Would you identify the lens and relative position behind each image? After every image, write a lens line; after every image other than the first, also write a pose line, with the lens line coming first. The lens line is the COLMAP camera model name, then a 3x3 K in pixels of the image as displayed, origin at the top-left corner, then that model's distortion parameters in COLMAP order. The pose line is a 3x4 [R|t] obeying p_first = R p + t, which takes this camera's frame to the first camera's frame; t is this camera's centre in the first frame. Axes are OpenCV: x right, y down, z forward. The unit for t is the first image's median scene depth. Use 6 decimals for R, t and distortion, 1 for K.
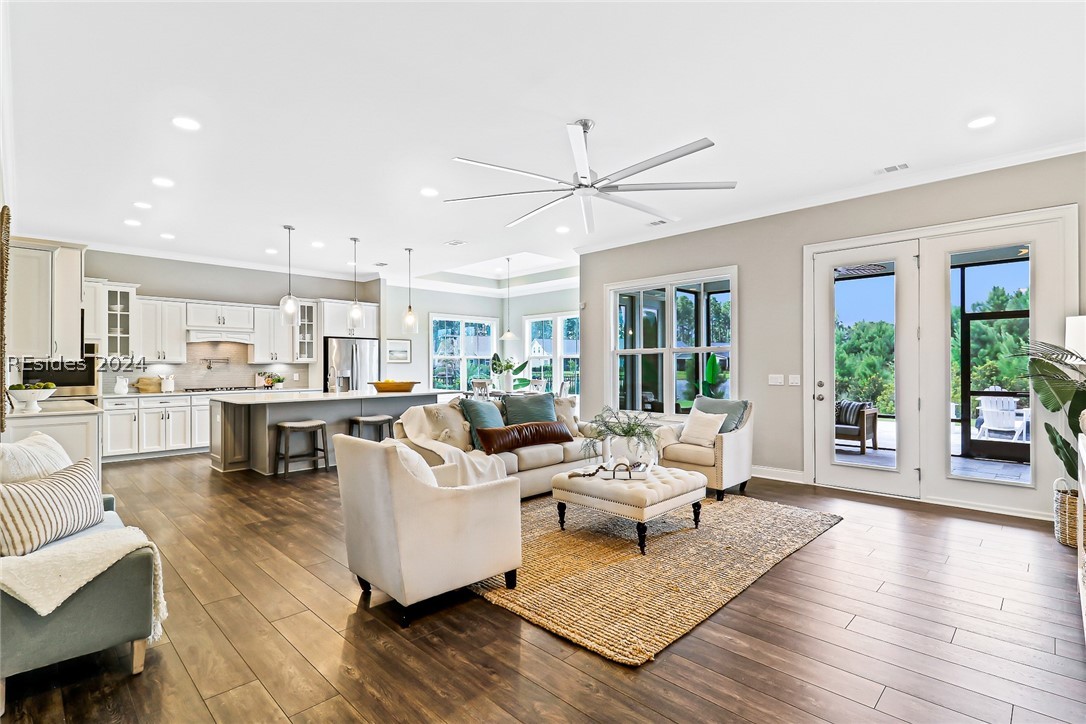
lens RADIAL K [[520.7, 0, 543.7], [0, 520.7, 358.3], [0, 0, 1]] dist [0.021228, -0.005146]
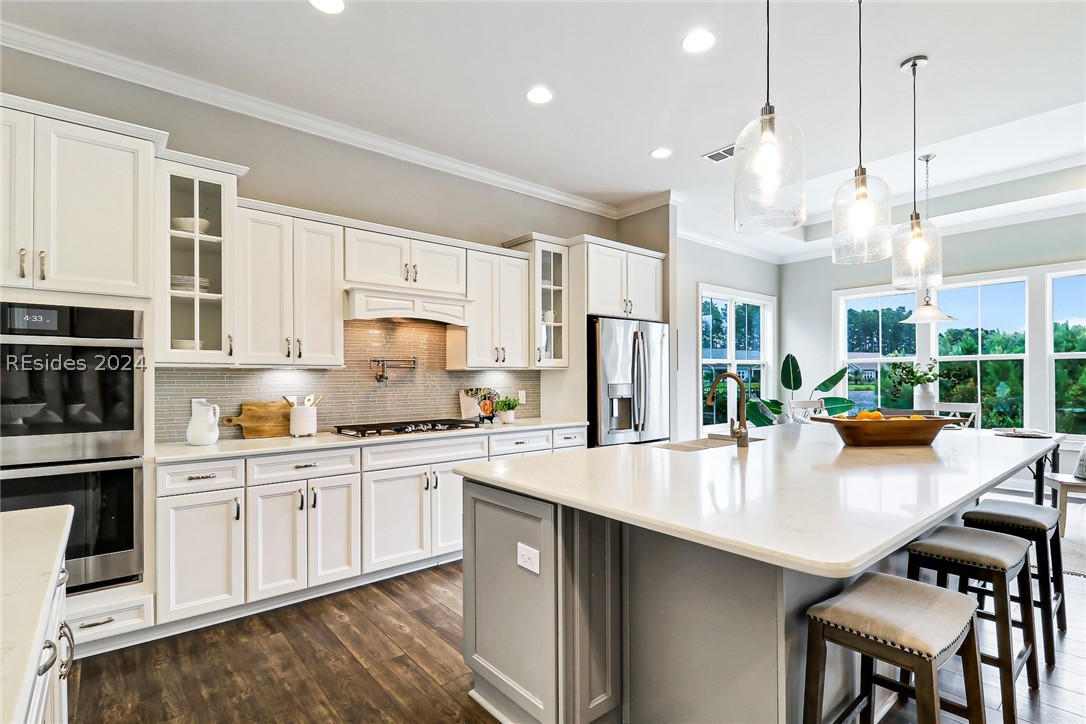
lens RADIAL K [[520.7, 0, 542.3], [0, 520.7, 371.0], [0, 0, 1]] dist [0.021228, -0.005146]
pose [[0.995017, 0.004924, -0.099585, -0.479460], [-0.003873, 0.999935, 0.010751, 0.006488], [0.099631, -0.010312, 0.994971, 0.595749]]
